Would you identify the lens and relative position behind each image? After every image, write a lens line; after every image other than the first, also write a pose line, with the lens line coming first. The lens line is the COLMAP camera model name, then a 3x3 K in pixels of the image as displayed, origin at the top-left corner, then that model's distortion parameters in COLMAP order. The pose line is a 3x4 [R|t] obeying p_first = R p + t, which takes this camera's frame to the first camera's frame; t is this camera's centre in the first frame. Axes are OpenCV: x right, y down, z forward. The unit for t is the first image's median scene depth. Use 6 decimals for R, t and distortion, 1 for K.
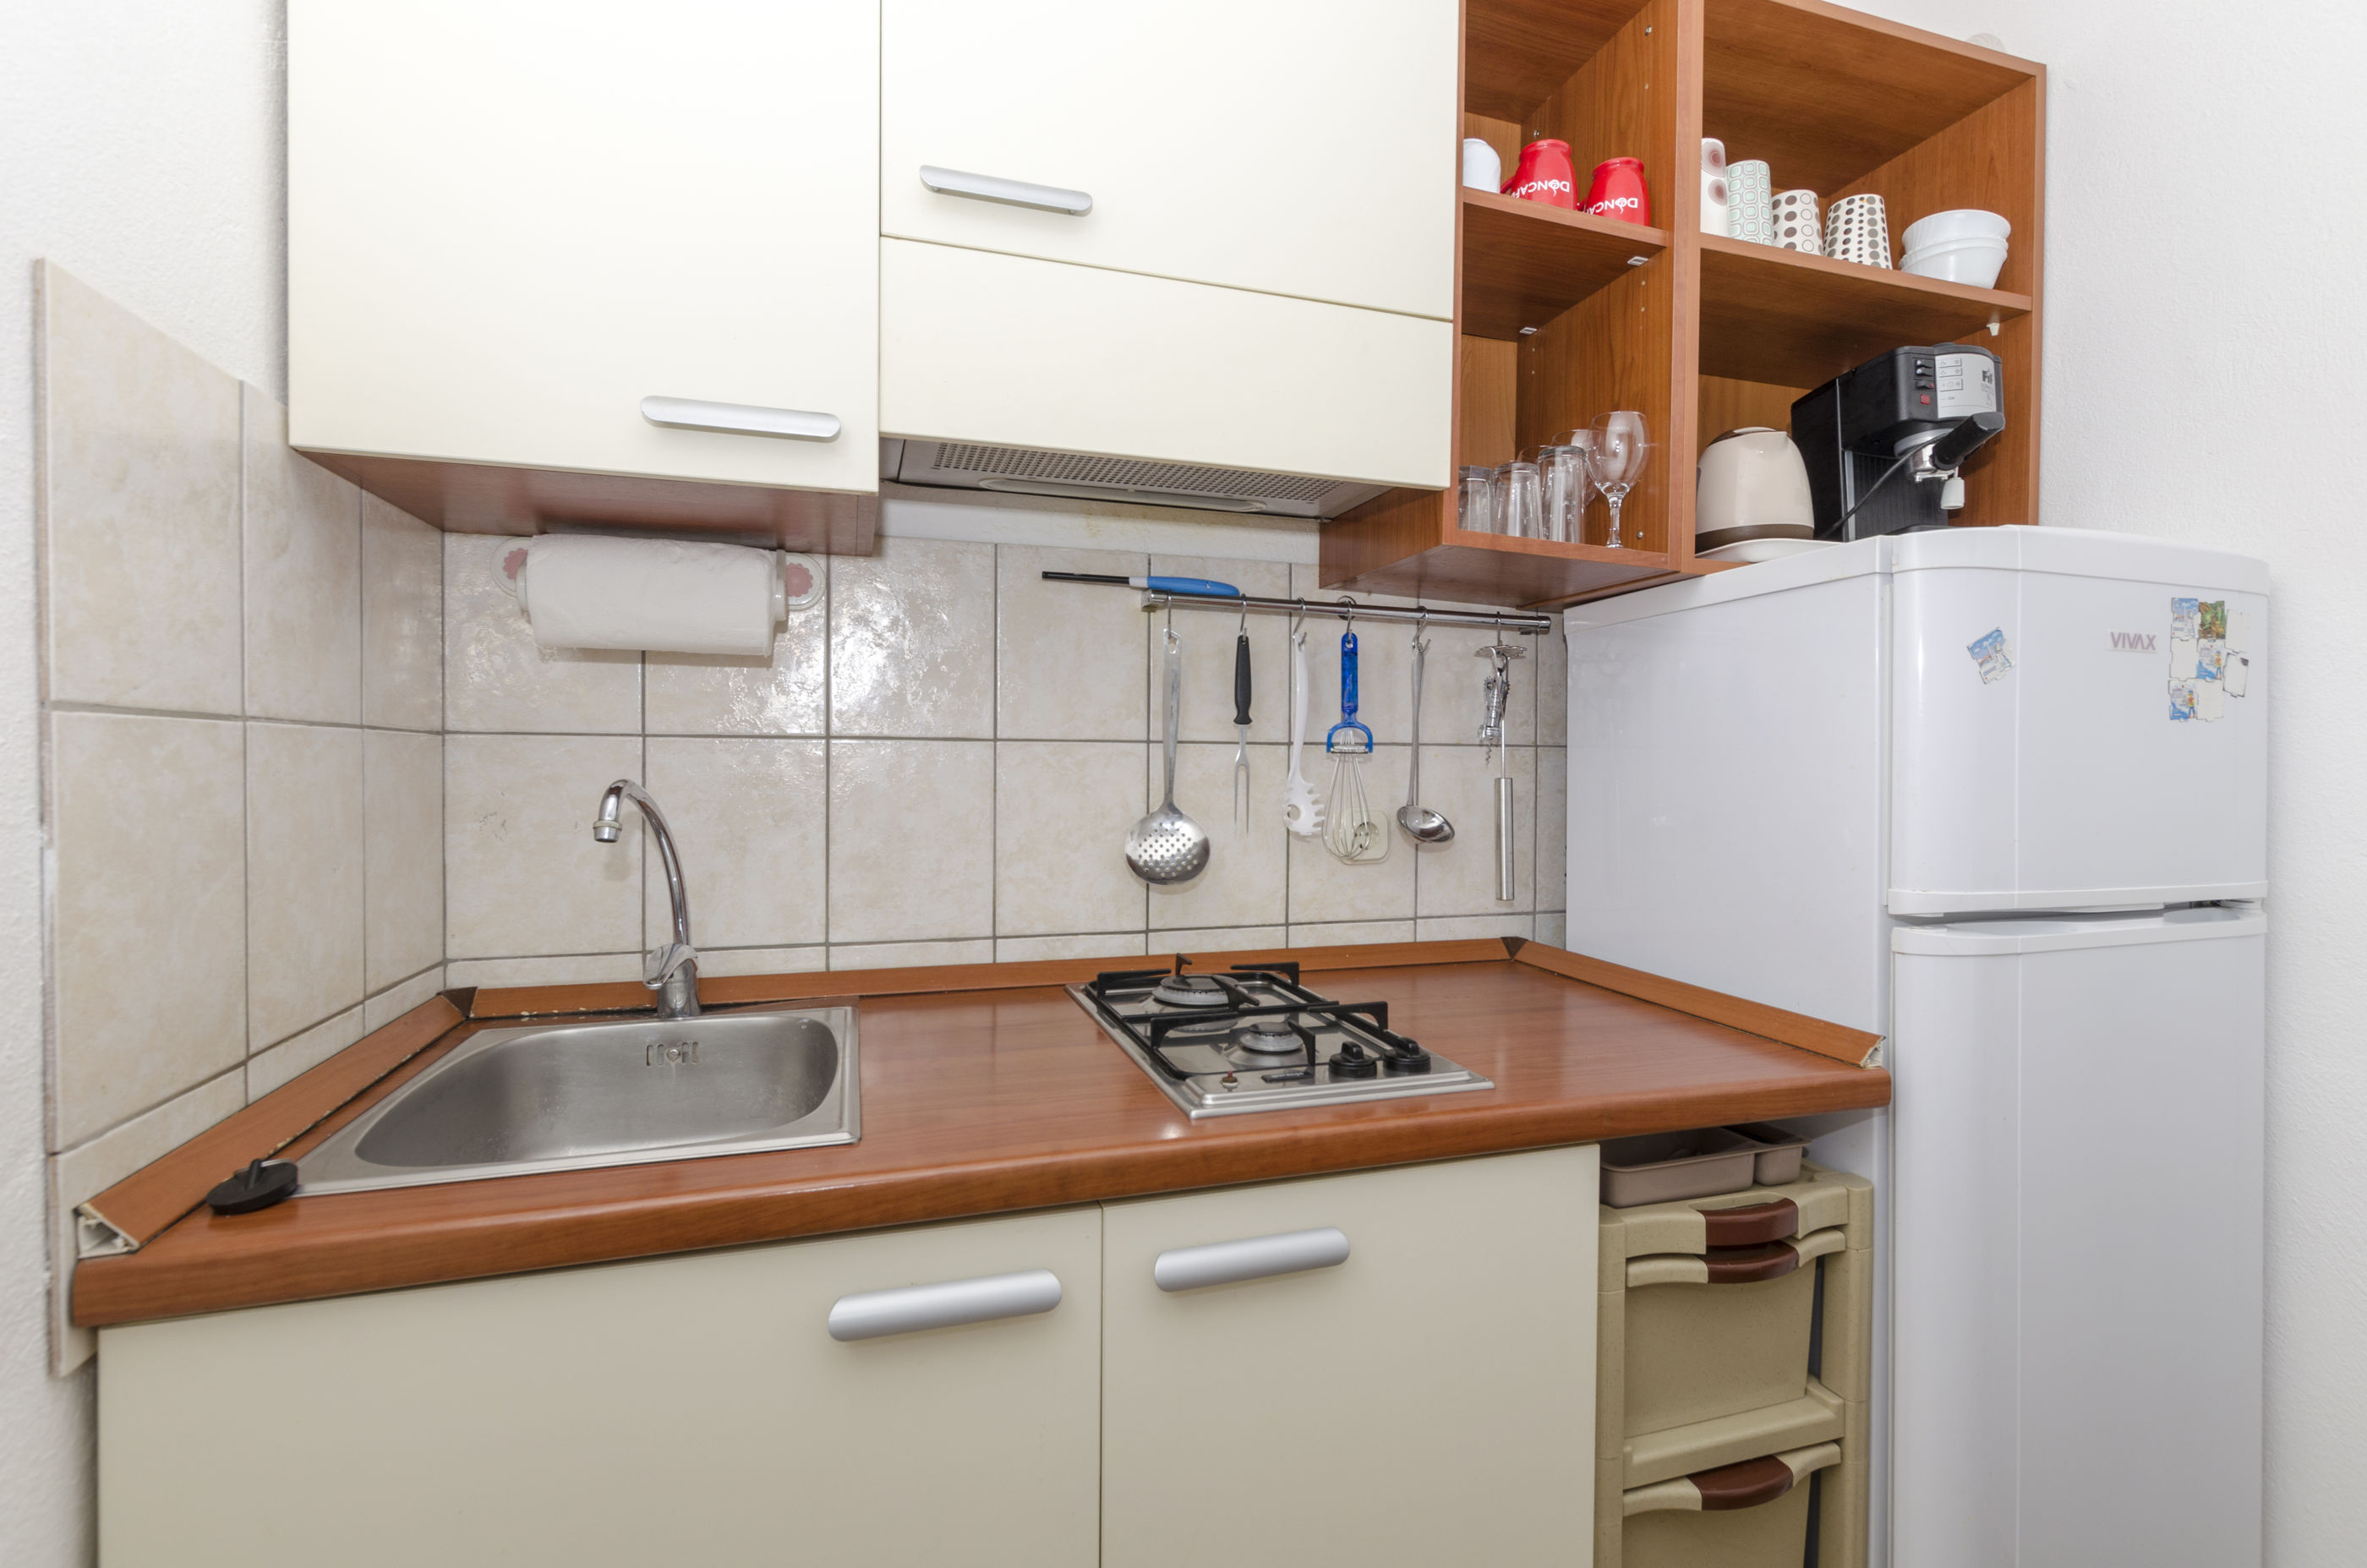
lens RADIAL K [[1075.2, 0, 1185.7], [0, 1075.2, 780.3], [0, 0, 1]] dist [-0.002768, -0.000088]
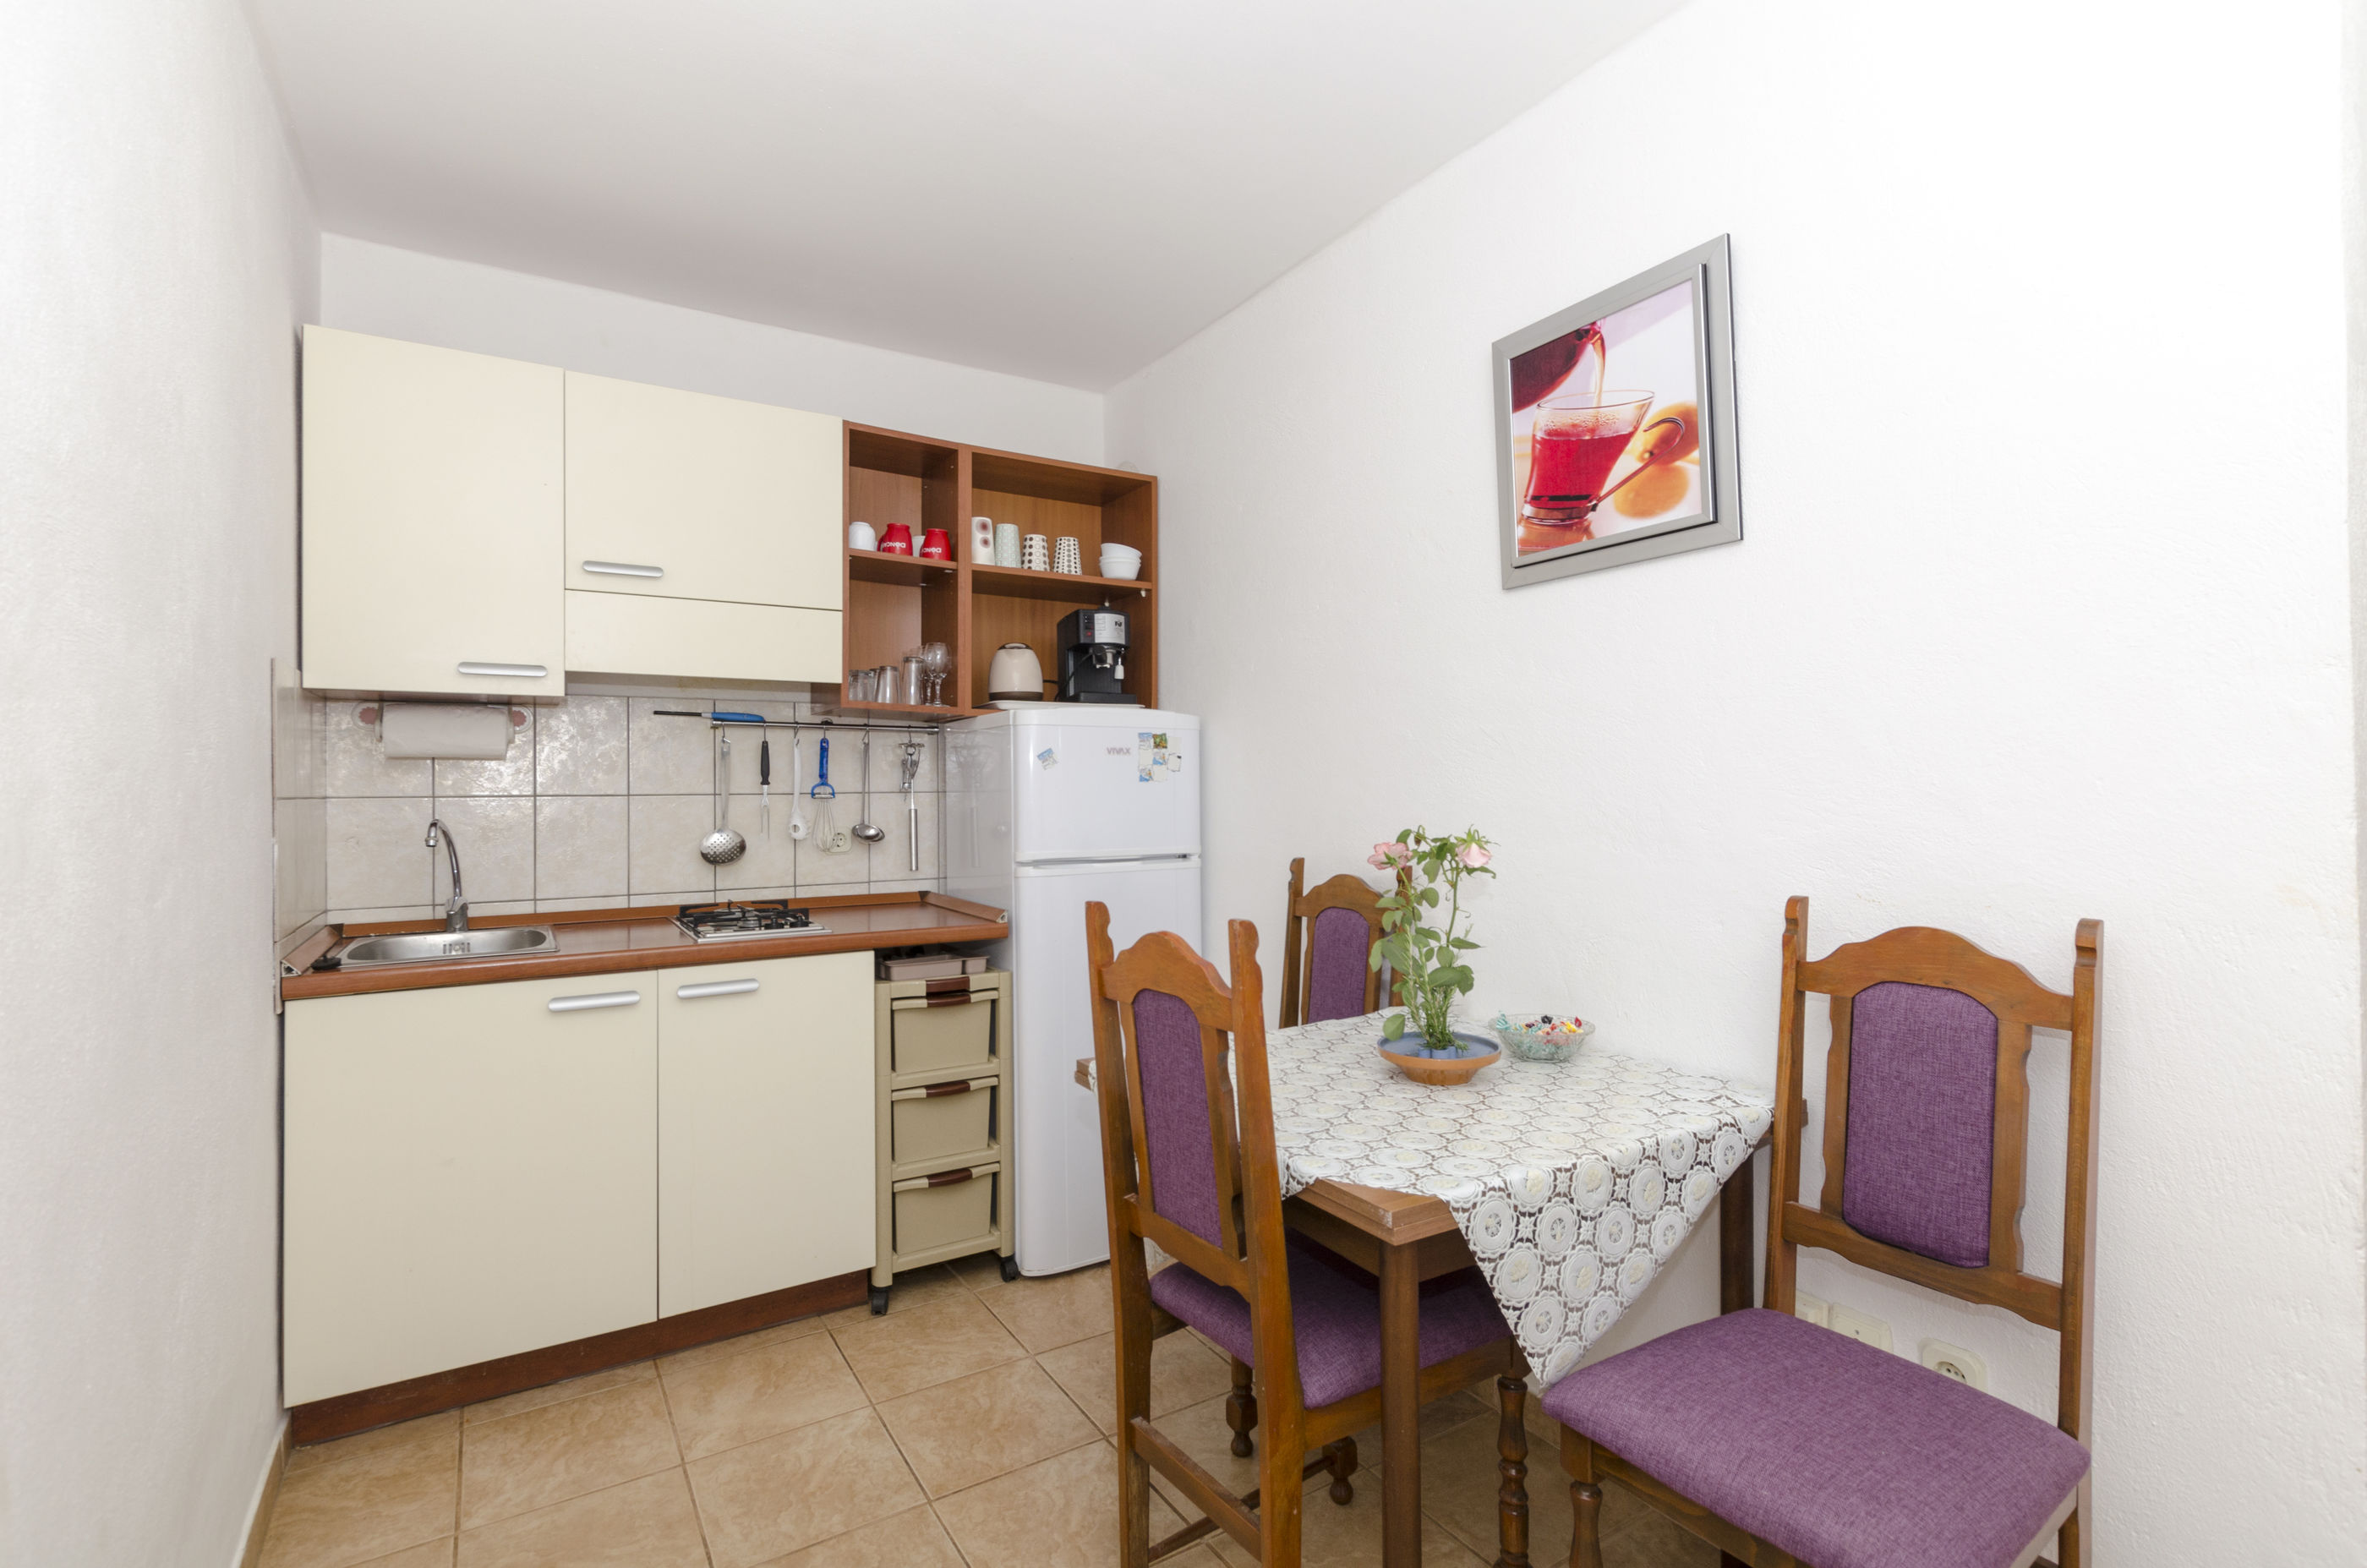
lens RADIAL K [[1075.2, 0, 1186.6], [0, 1075.2, 777.4], [0, 0, 1]] dist [-0.002768, -0.000088]
pose [[0.967414, -0.012289, 0.252903, 0.334357], [0.019323, 0.999492, -0.025348, -0.000637], [-0.252463, 0.029408, 0.967159, -1.238192]]
